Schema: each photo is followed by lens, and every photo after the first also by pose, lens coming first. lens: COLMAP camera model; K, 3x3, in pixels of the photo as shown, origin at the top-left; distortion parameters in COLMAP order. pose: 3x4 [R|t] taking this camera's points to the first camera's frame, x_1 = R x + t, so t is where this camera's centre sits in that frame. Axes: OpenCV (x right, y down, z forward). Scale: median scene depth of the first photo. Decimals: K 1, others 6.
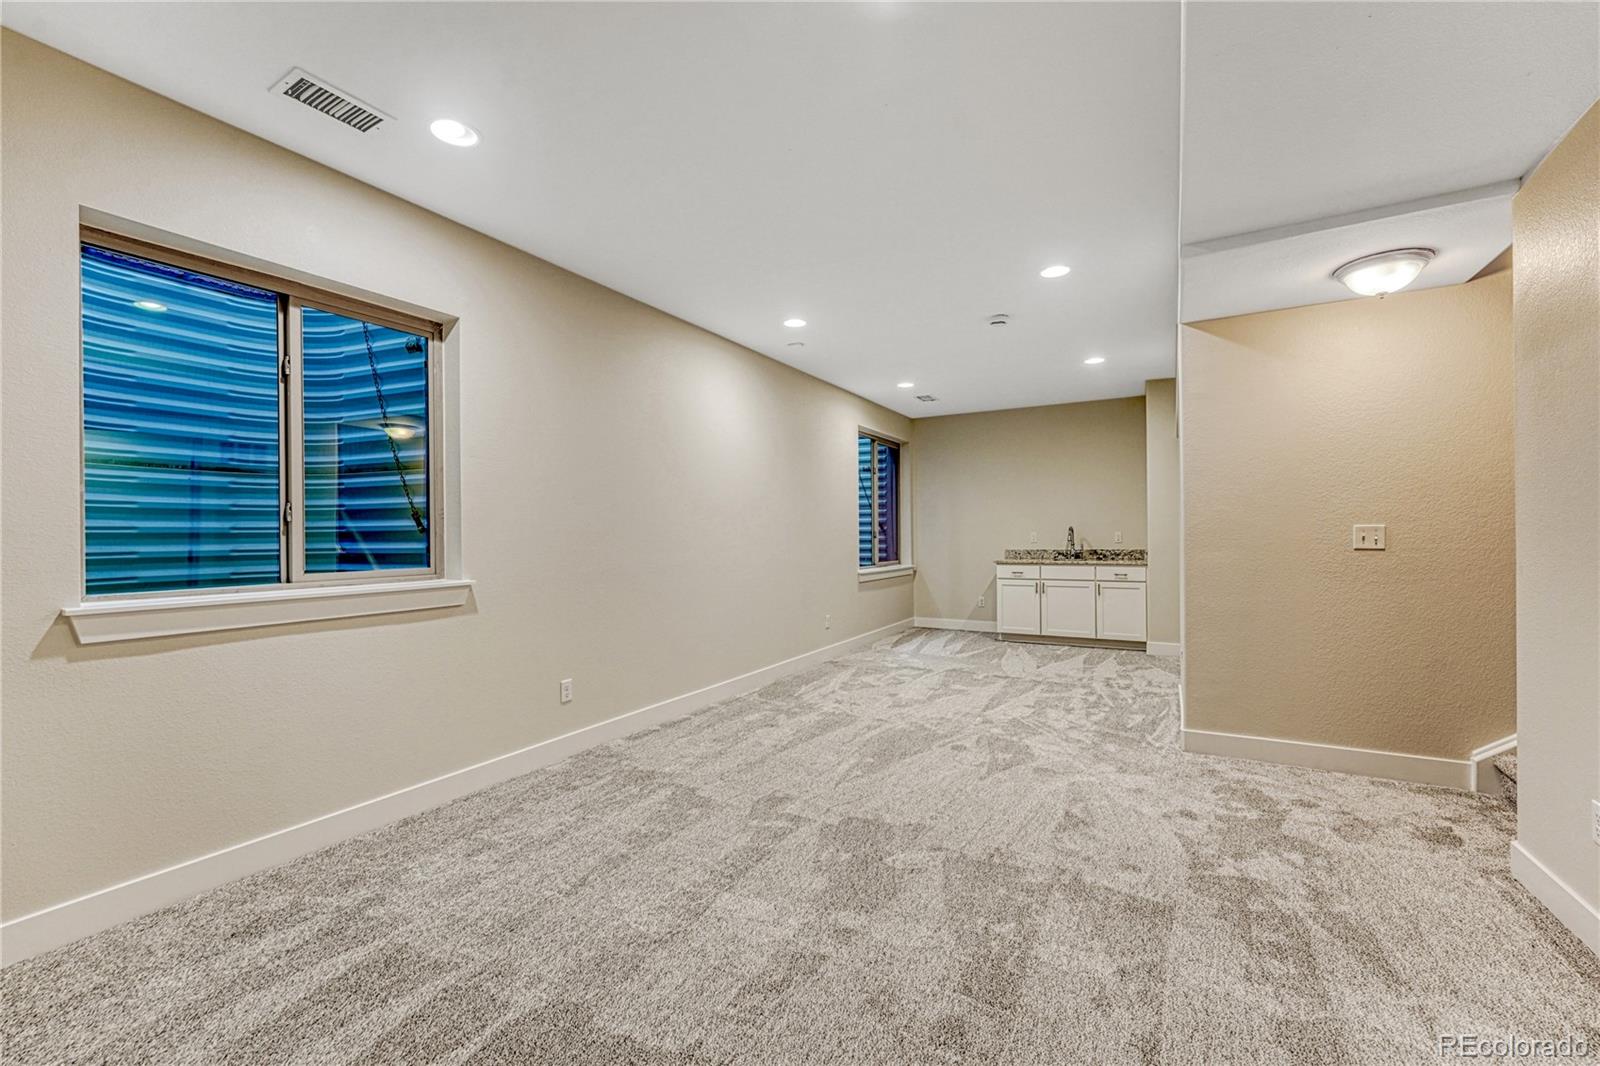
lens RADIAL K [[652.1, 0, 800.0], [0, 652.1, 533.0], [0, 0, 1]] dist [0.000187, -0.000053]
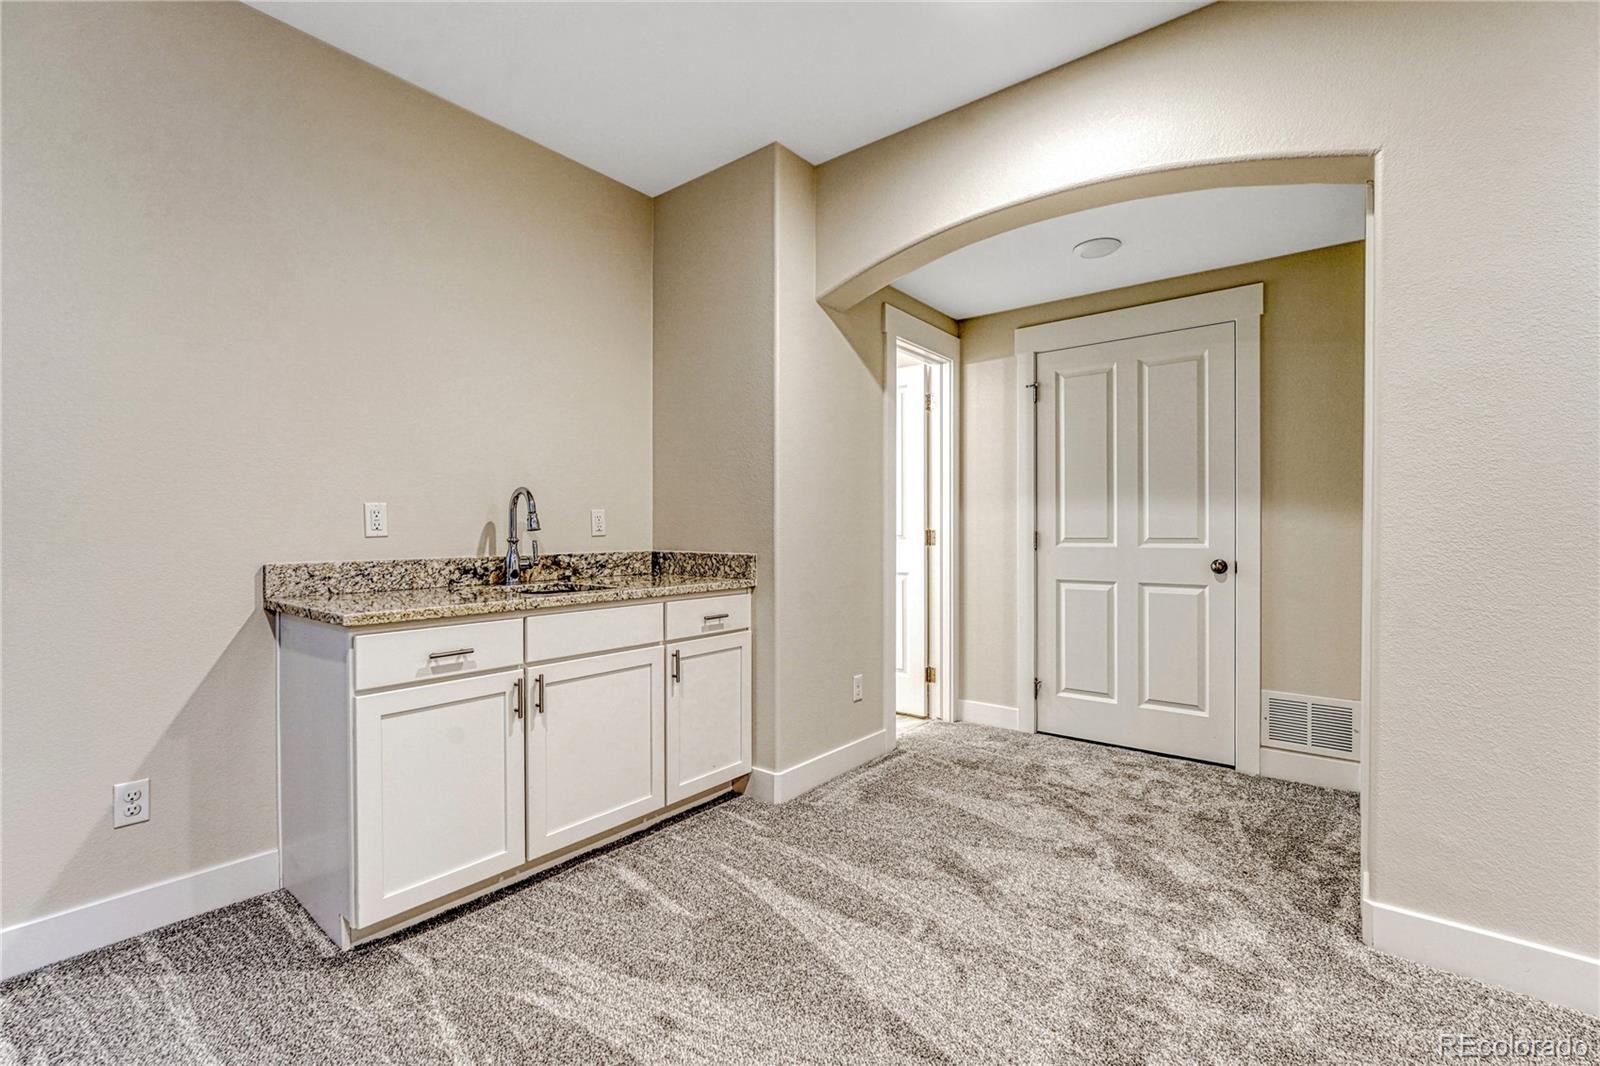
lens RADIAL K [[690.6, 0, 800.0], [0, 690.6, 533.0], [0, 0, 1]] dist [-0.001021, -0.000189]
pose [[0.151997, 0.003498, 0.988375, 0.158520], [-0.005685, 0.999980, -0.002665, 0.024331], [-0.988365, -0.005213, 0.152014, 1.468541]]
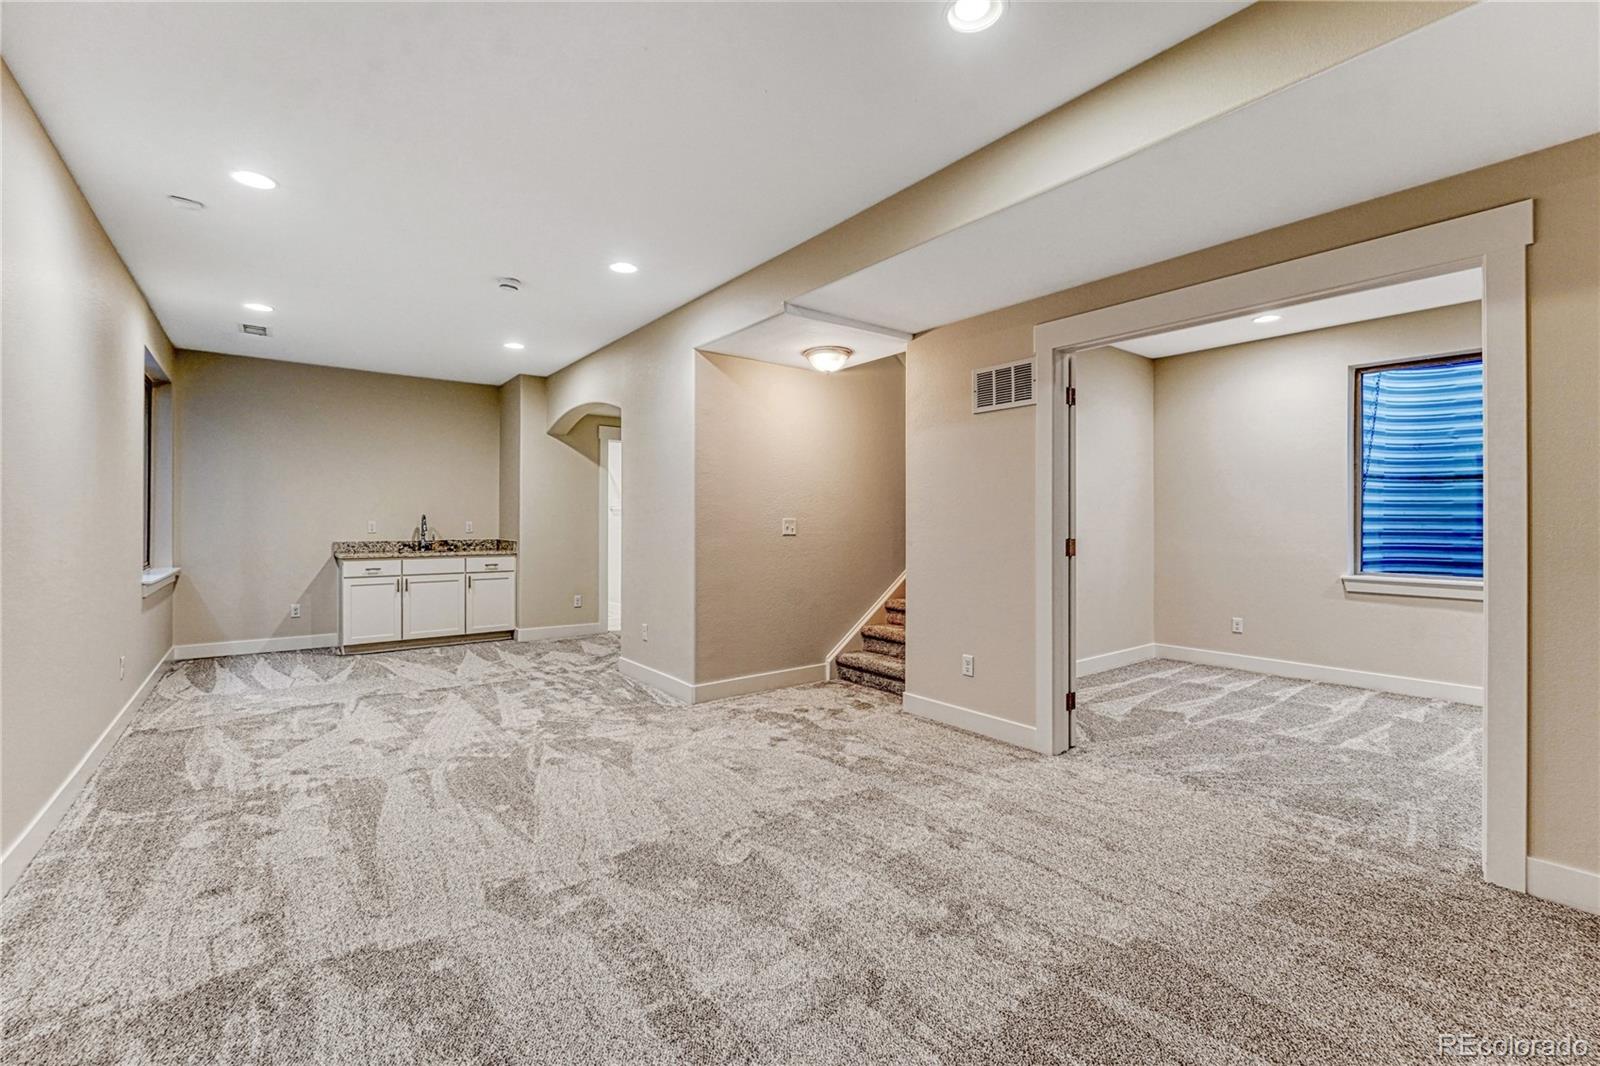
lens RADIAL K [[675.8, 0, 791.1], [0, 675.8, 525.5], [0, 0, 1]] dist [-0.006765, -0.000217]
pose [[0.387602, 0.005242, 0.921812, -0.445844], [-0.008146, 0.999964, -0.002261, 0.004831], [-0.921791, -0.006632, 0.387630, 0.316586]]
